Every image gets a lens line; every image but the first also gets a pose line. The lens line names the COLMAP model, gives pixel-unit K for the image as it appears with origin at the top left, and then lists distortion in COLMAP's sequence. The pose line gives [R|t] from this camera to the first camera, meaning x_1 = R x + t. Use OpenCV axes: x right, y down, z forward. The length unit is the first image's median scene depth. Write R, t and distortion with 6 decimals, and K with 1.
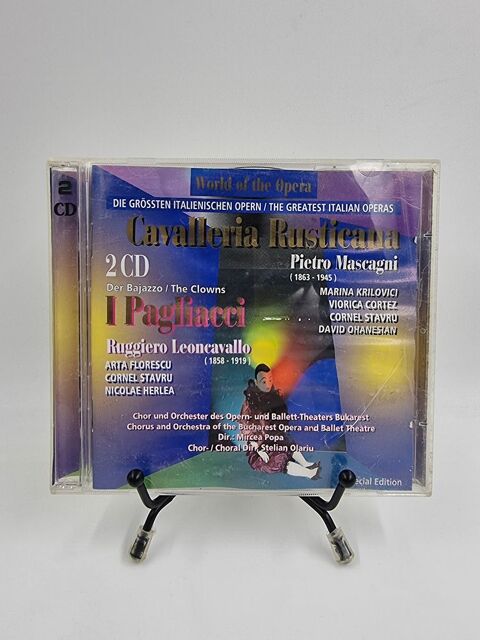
lens RADIAL K [[256.2, 0, 216.9], [0, 256.2, 323.8], [0, 0, 1]] dist [0.001060, 0.000090]
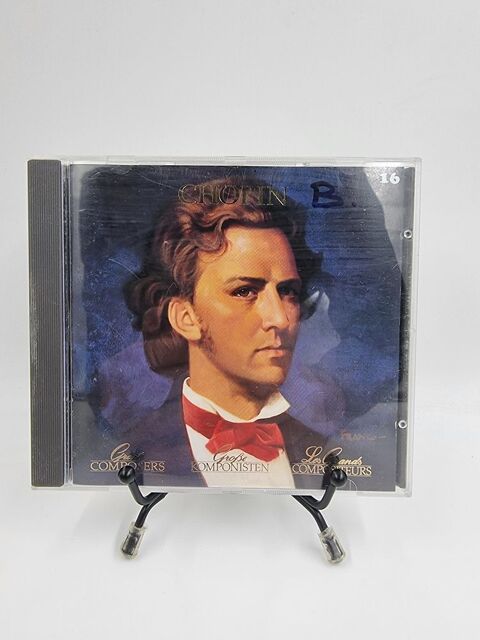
lens RADIAL K [[256.8, 0, 242.9], [0, 256.8, 322.0], [0, 0, 1]] dist [0.000323, 0.000048]
pose [[0.999921, 0.005130, -0.011473, 0.143485], [-0.005115, 0.999986, 0.001390, 0.000557], [0.011480, -0.001331, 0.999933, 0.000095]]
